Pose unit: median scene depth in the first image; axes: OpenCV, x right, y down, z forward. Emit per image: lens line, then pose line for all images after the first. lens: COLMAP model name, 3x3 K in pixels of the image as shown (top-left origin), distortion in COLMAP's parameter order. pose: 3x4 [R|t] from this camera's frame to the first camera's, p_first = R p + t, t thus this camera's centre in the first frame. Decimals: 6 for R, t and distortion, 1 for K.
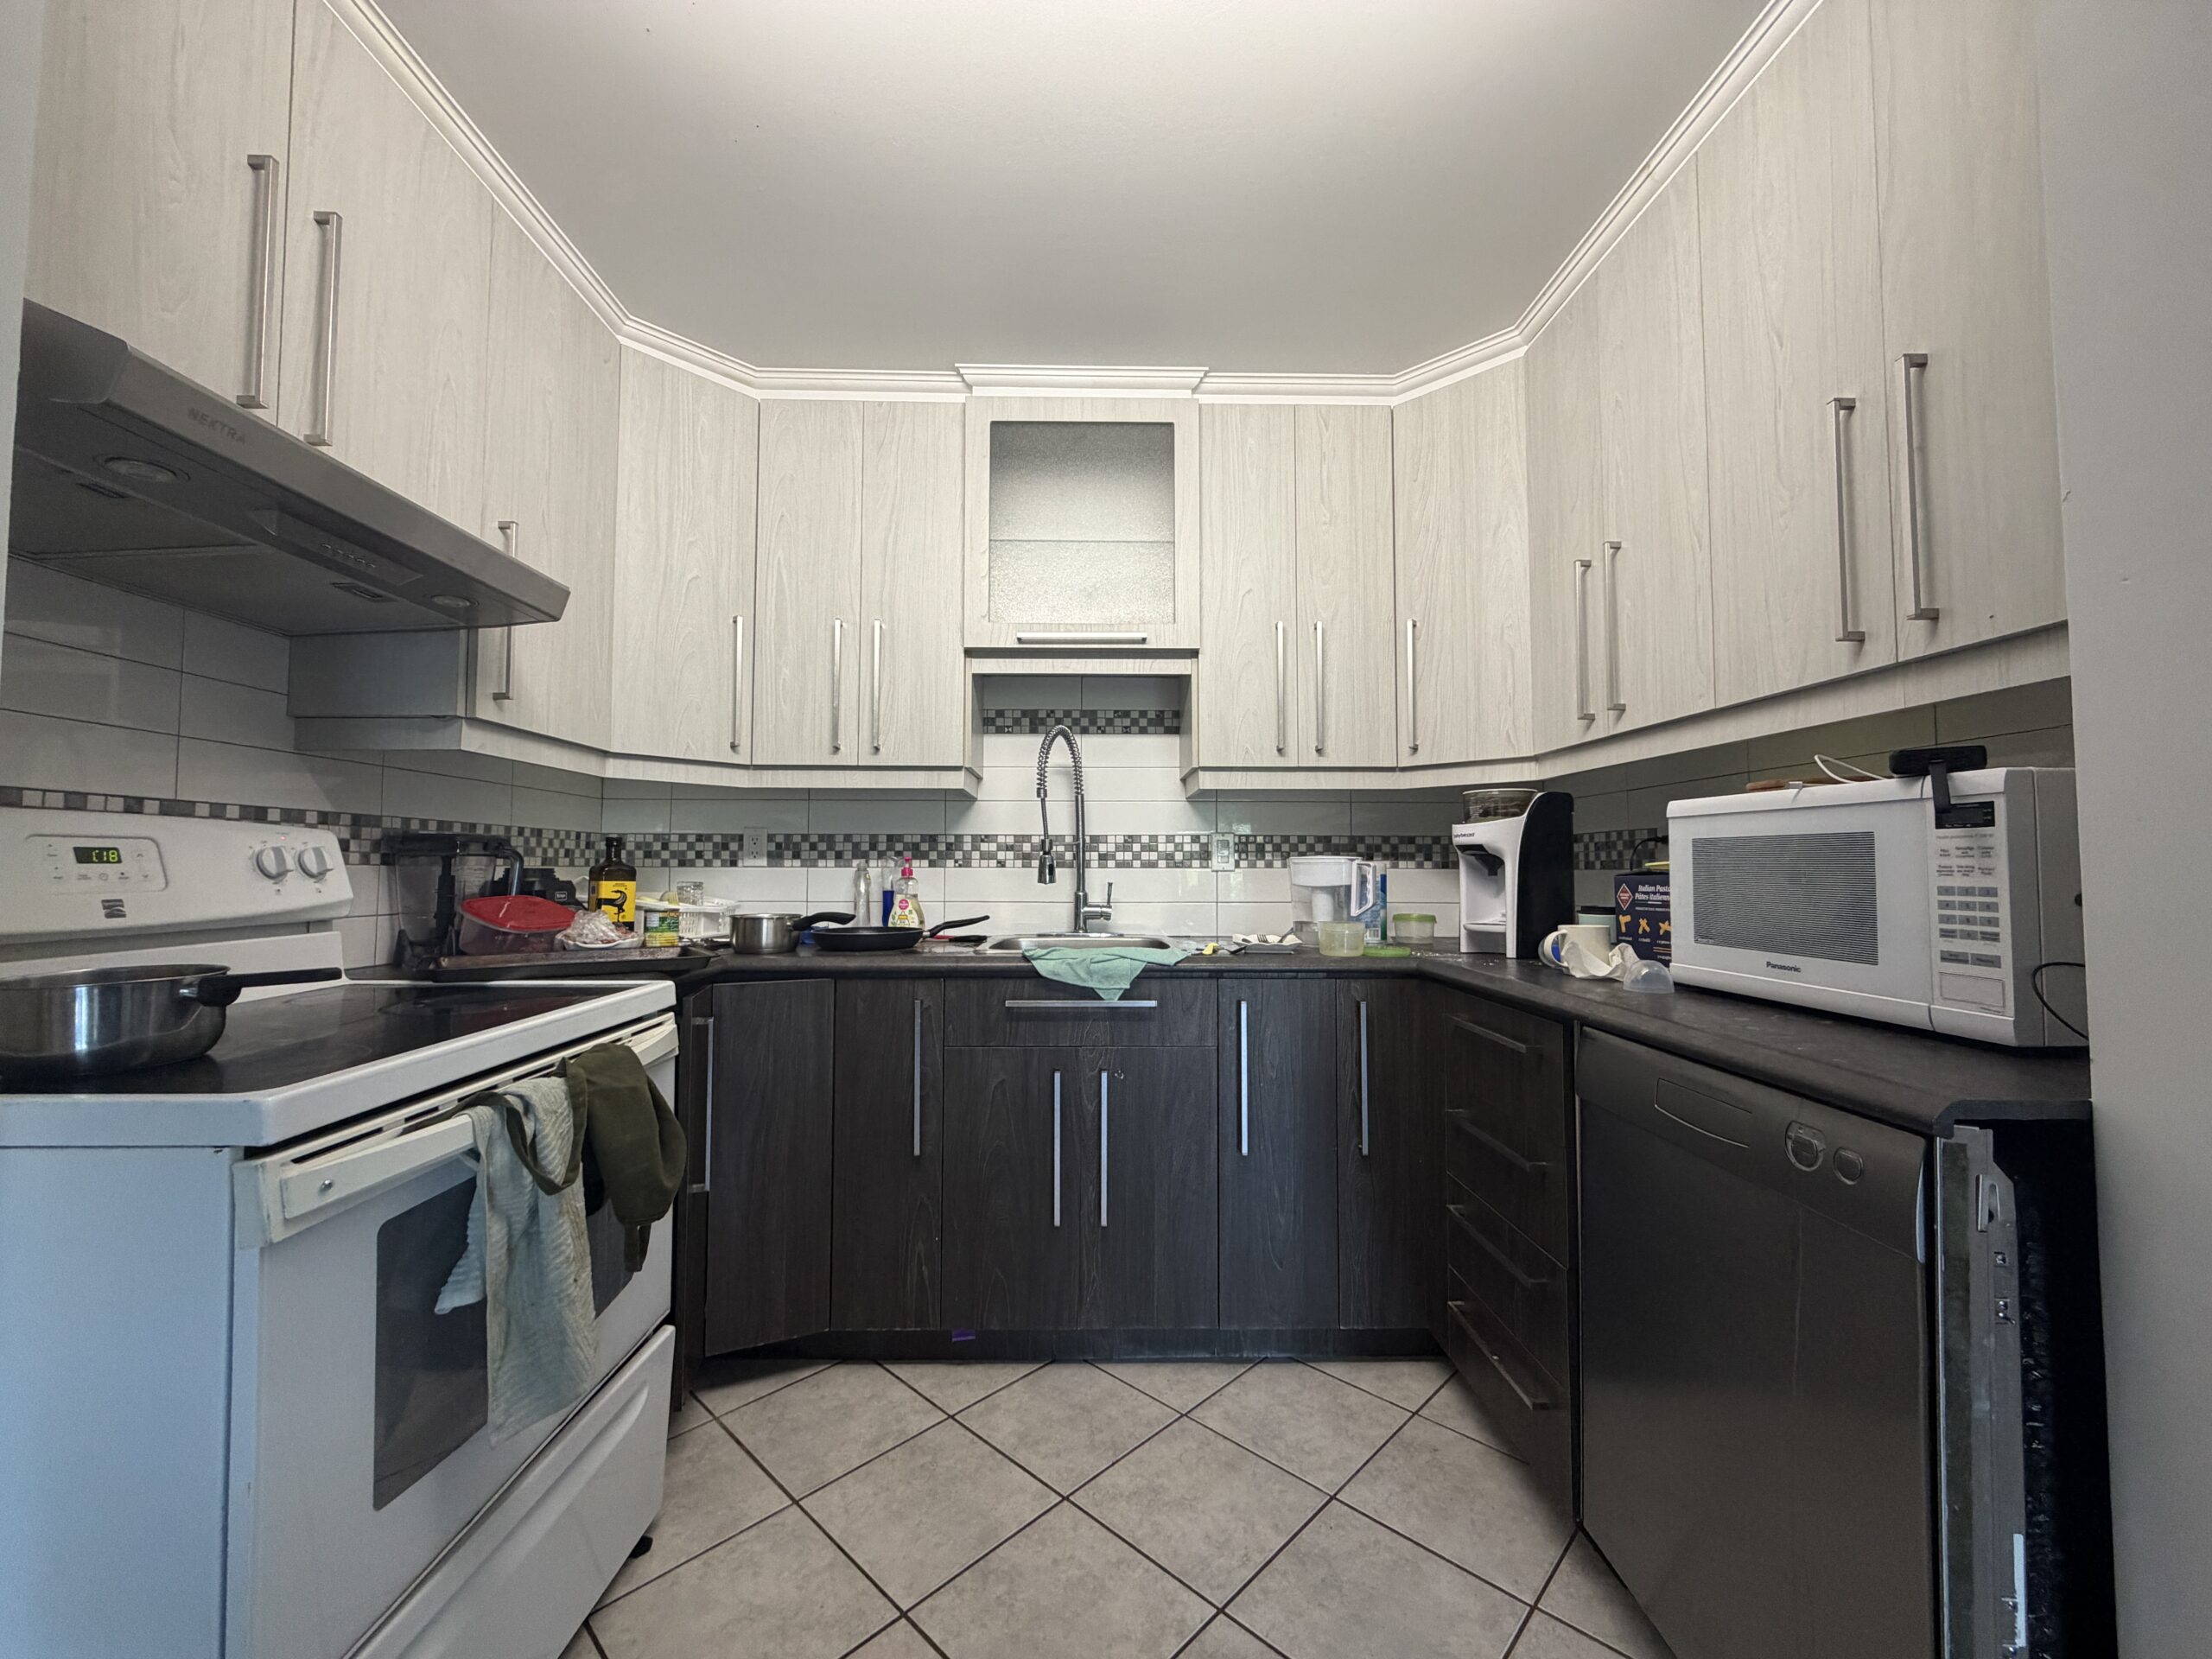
lens RADIAL K [[877.5, 0, 1097.2], [0, 877.5, 830.5], [0, 0, 1]] dist [0.000657, 0.000177]
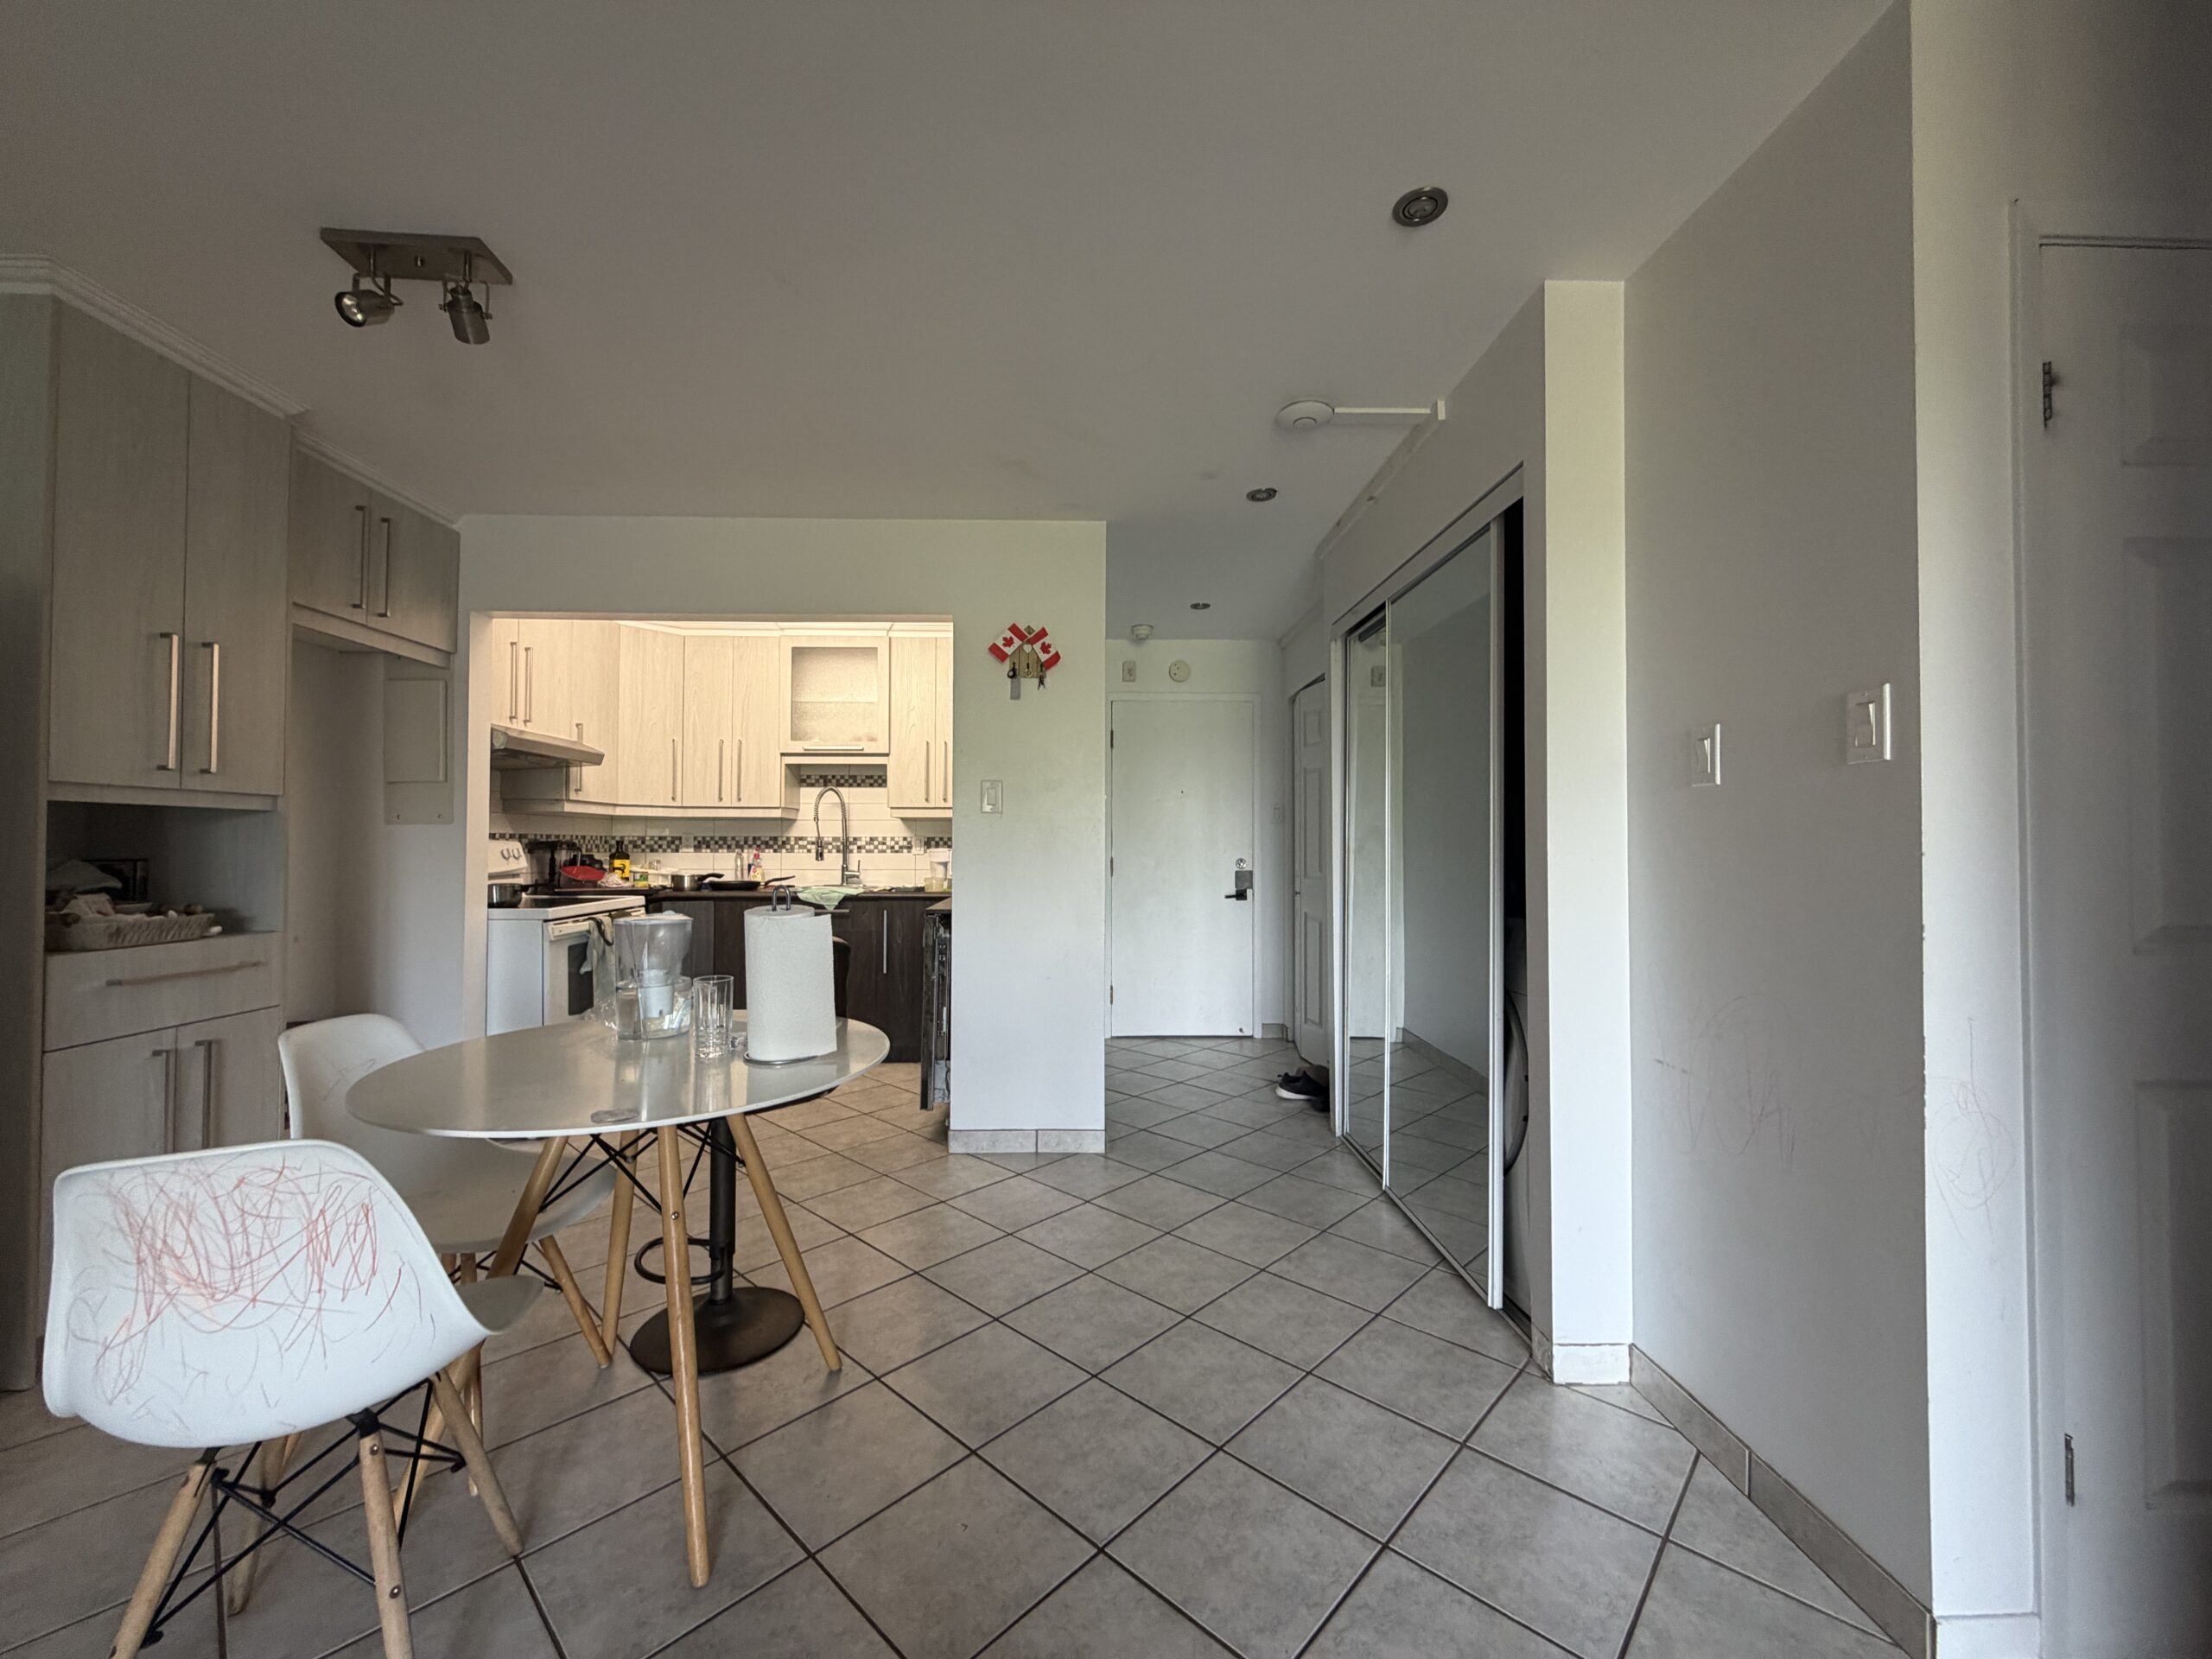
lens RADIAL K [[877.5, 0, 1097.2], [0, 877.5, 830.5], [0, 0, 1]] dist [0.000657, 0.000177]
pose [[0.999951, 0.000351, 0.009916, 0.632842], [-0.000616, 0.999640, 0.026810, -0.076080], [-0.009903, -0.026815, 0.999591, -1.223789]]
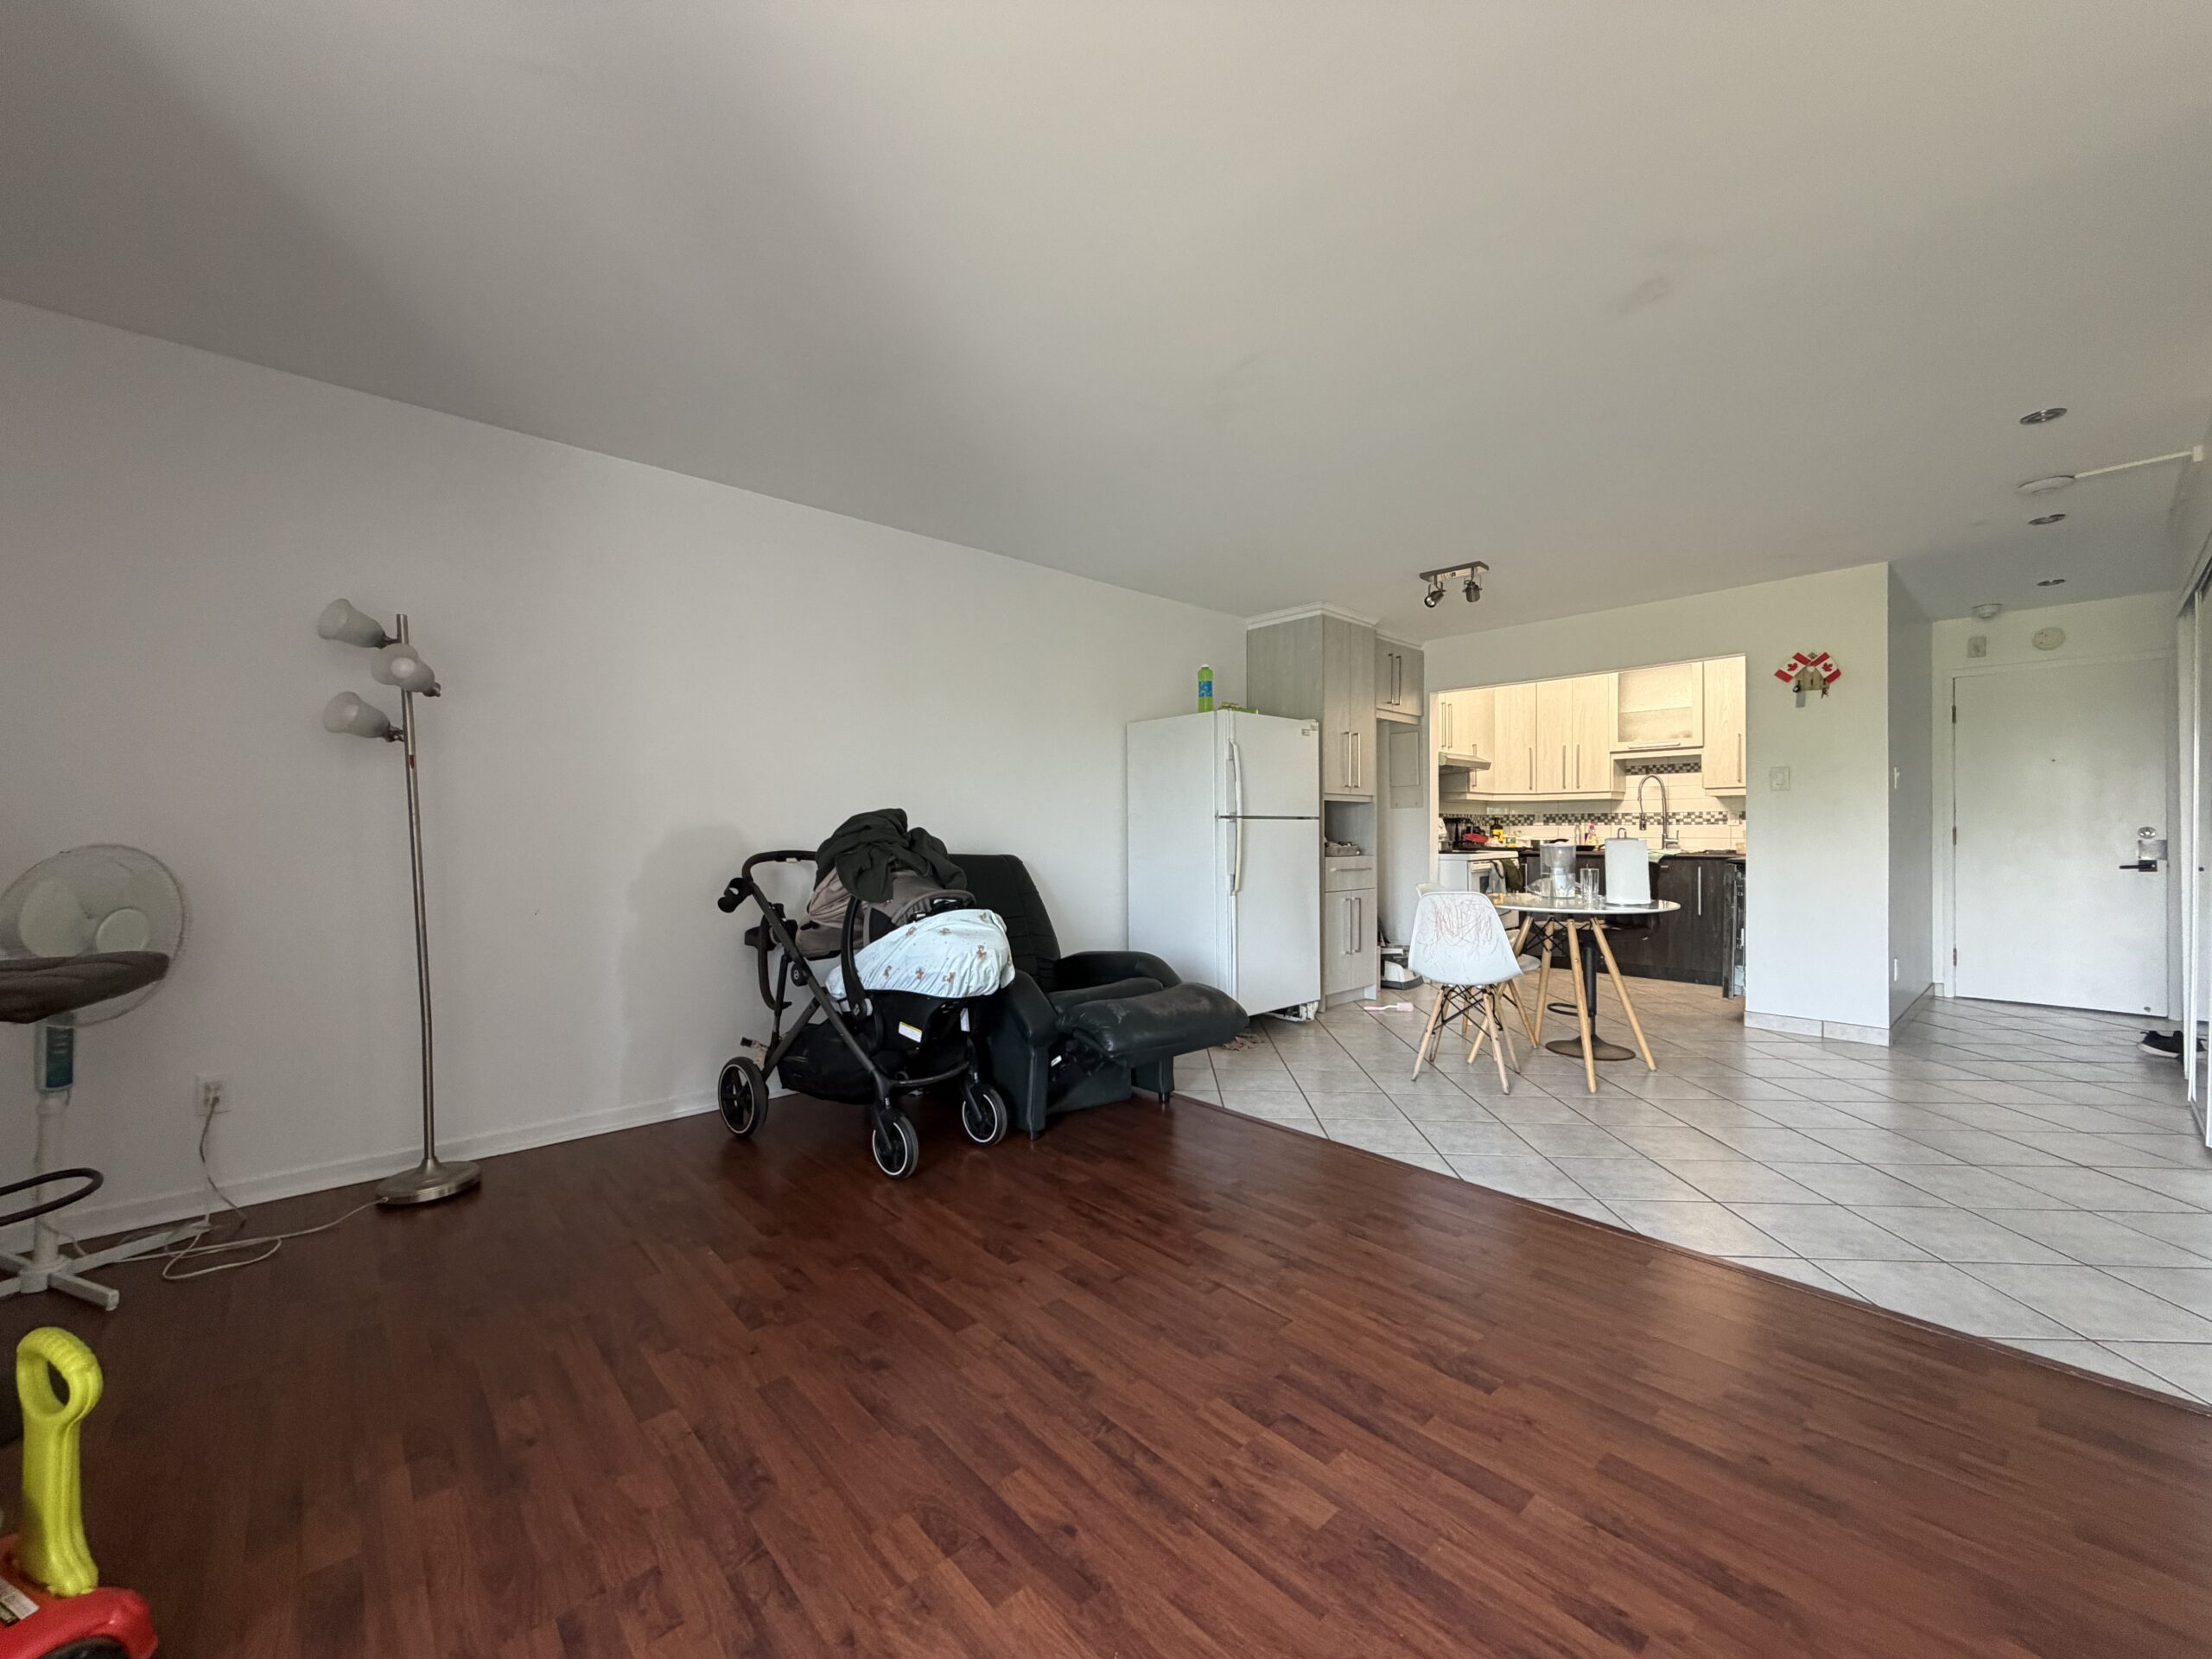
lens RADIAL K [[877.5, 0, 1097.2], [0, 877.5, 830.5], [0, 0, 1]] dist [0.000657, 0.000177]
pose [[0.656385, -0.003971, -0.754416, 0.984648], [0.036719, 0.998969, 0.026689, -0.086142], [0.753532, -0.045220, 0.655854, -2.349978]]
